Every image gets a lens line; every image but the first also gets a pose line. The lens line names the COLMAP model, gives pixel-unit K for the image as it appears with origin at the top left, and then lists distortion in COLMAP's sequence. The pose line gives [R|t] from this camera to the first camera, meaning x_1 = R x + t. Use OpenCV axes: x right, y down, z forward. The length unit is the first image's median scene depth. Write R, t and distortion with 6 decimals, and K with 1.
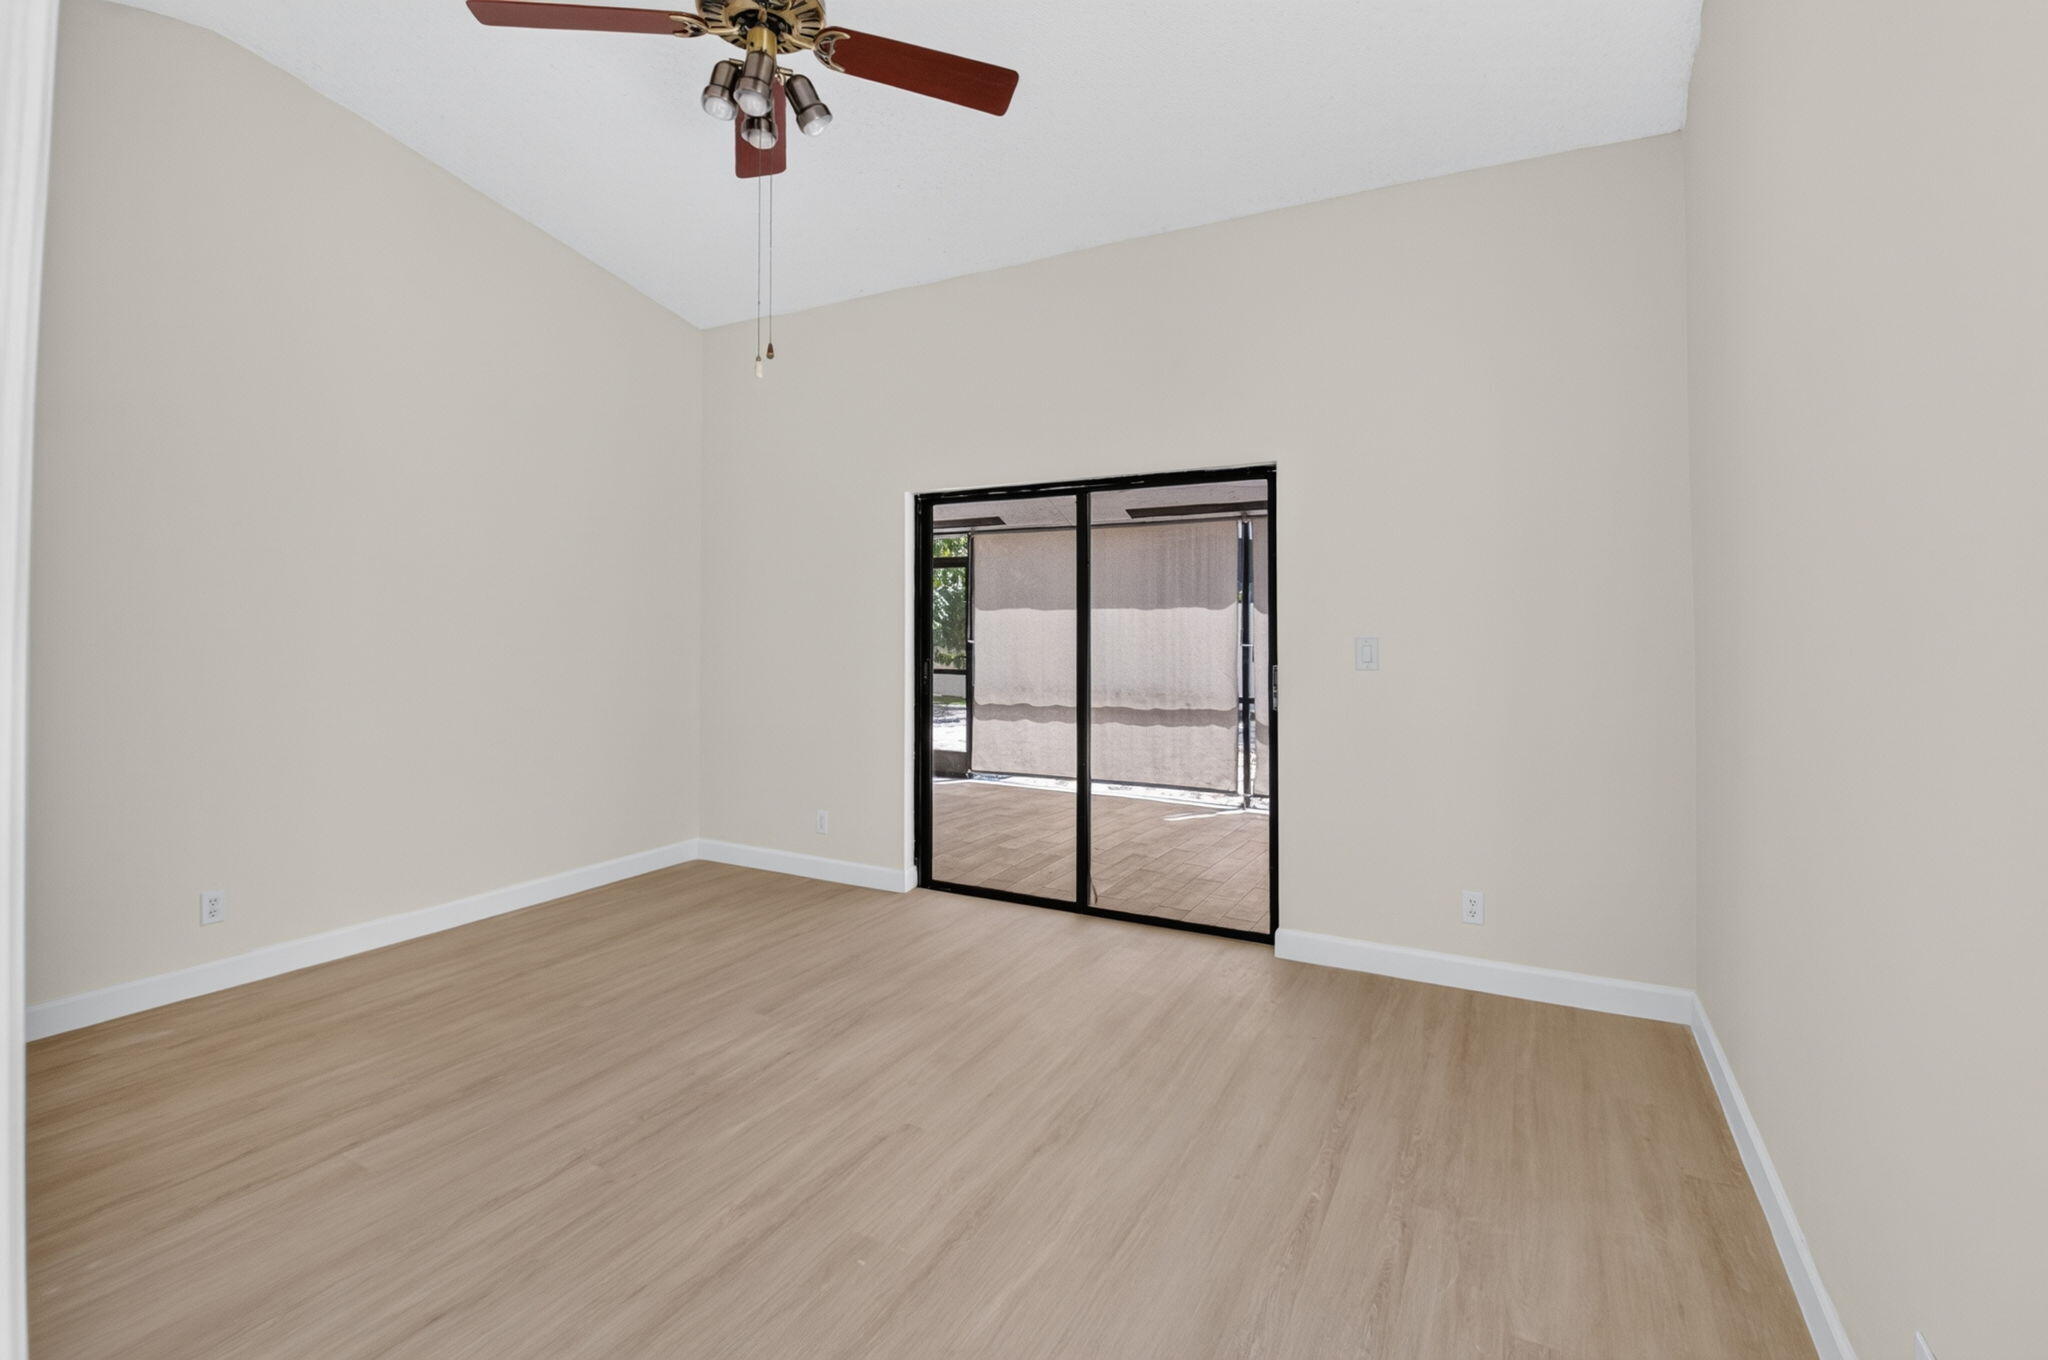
lens RADIAL K [[916.0, 0, 1020.6], [0, 916.0, 664.7], [0, 0, 1]] dist [0.003739, -0.018083]
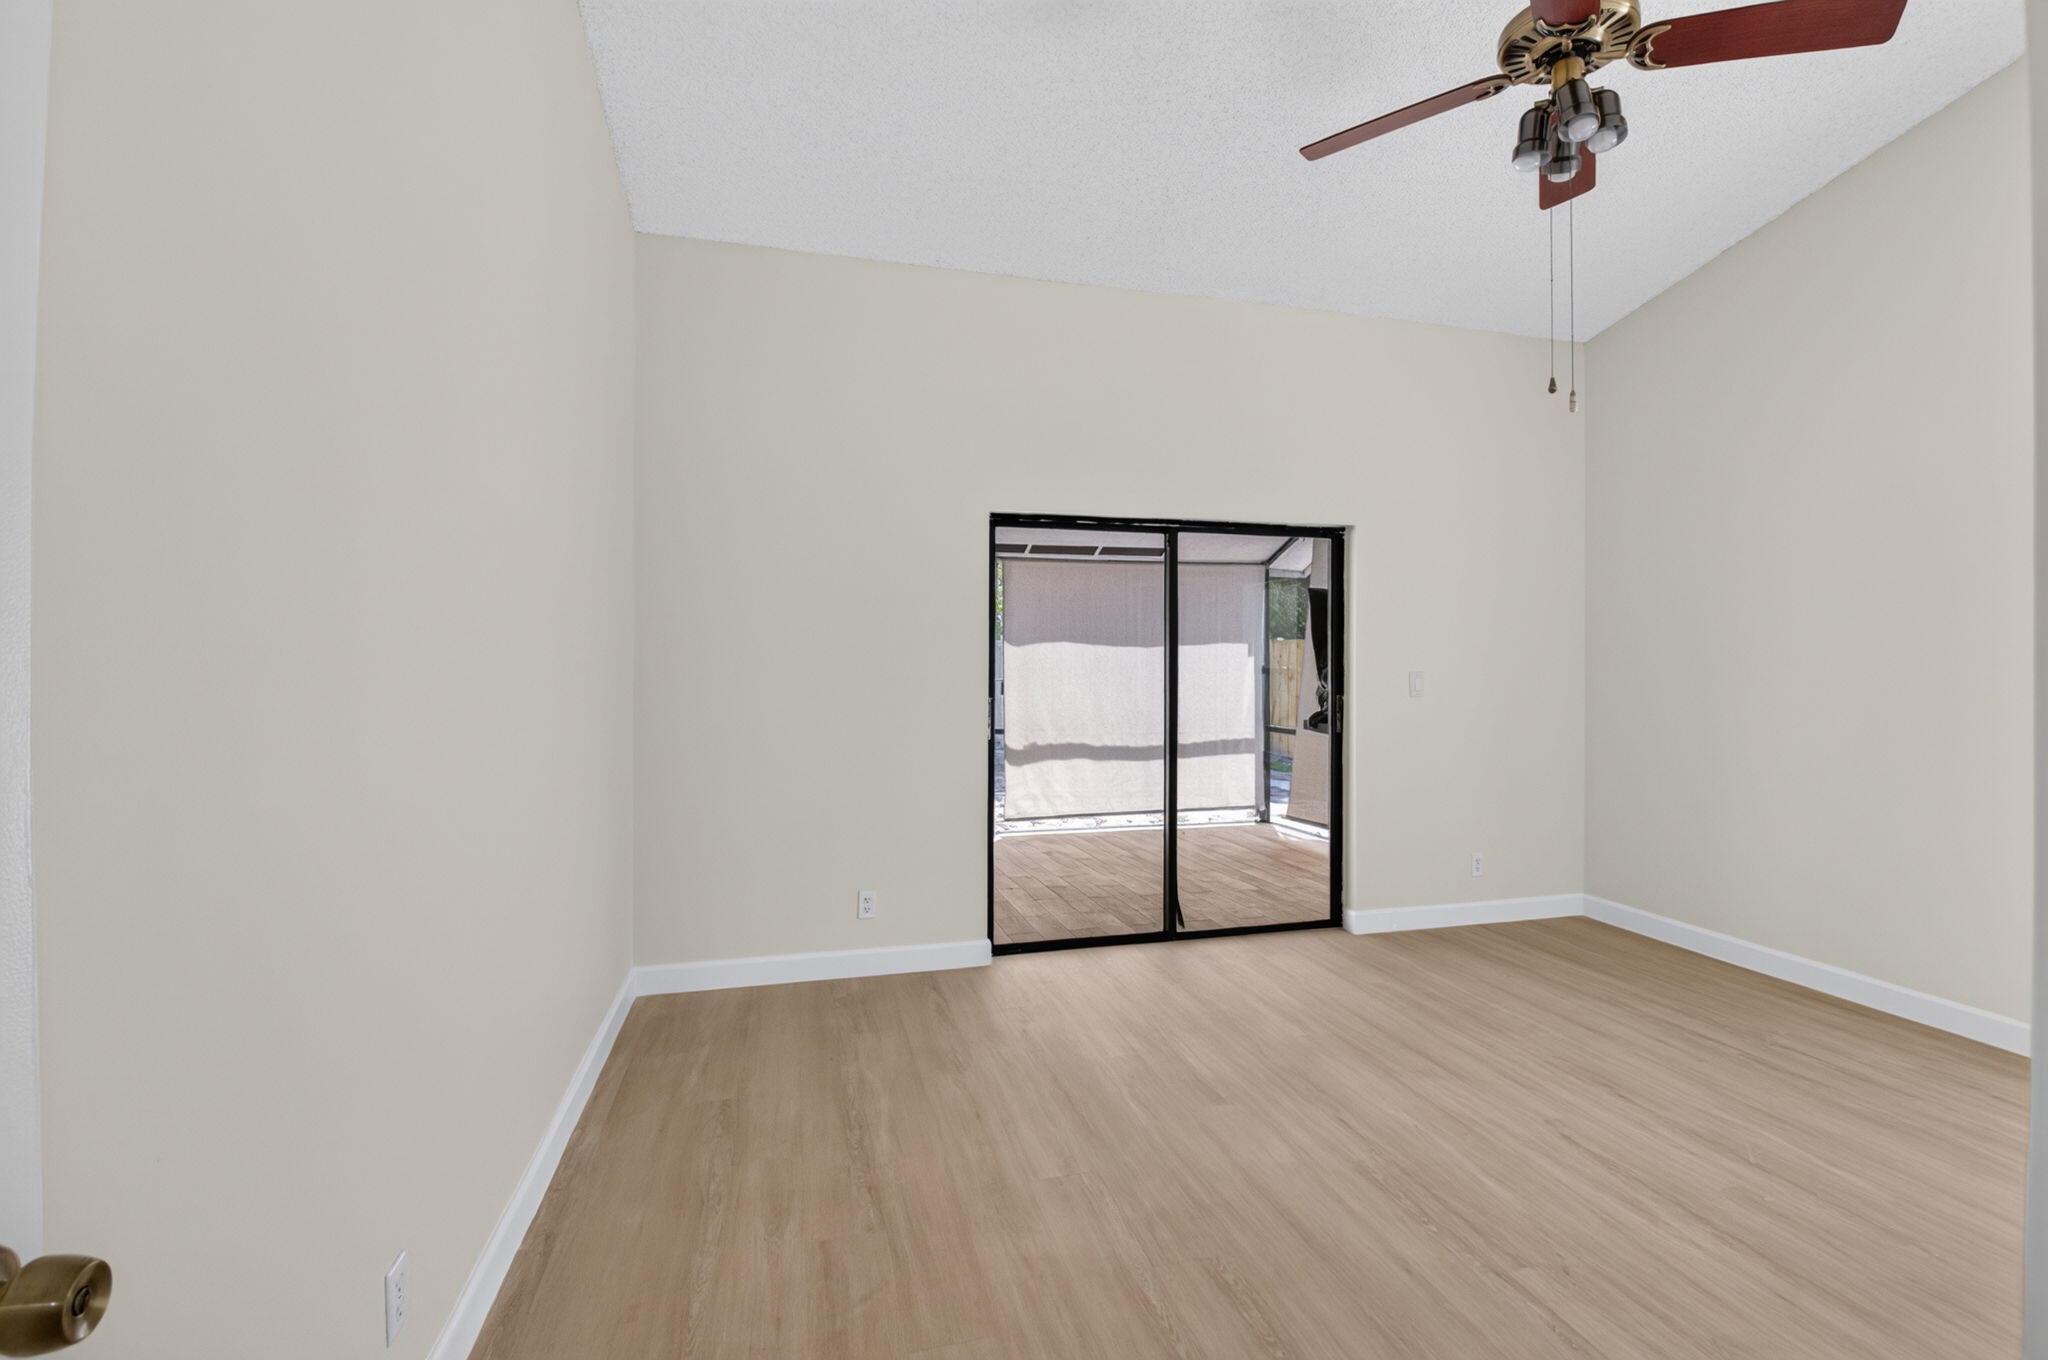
lens RADIAL K [[898.0, 0, 1022.5], [0, 898.0, 733.4], [0, 0, 1]] dist [-0.034925, -0.000009]
pose [[0.738279, -0.056339, 0.672138, -0.800959], [0.025771, 0.998134, 0.055356, -0.025763], [-0.674003, -0.023546, 0.738353, 0.406620]]
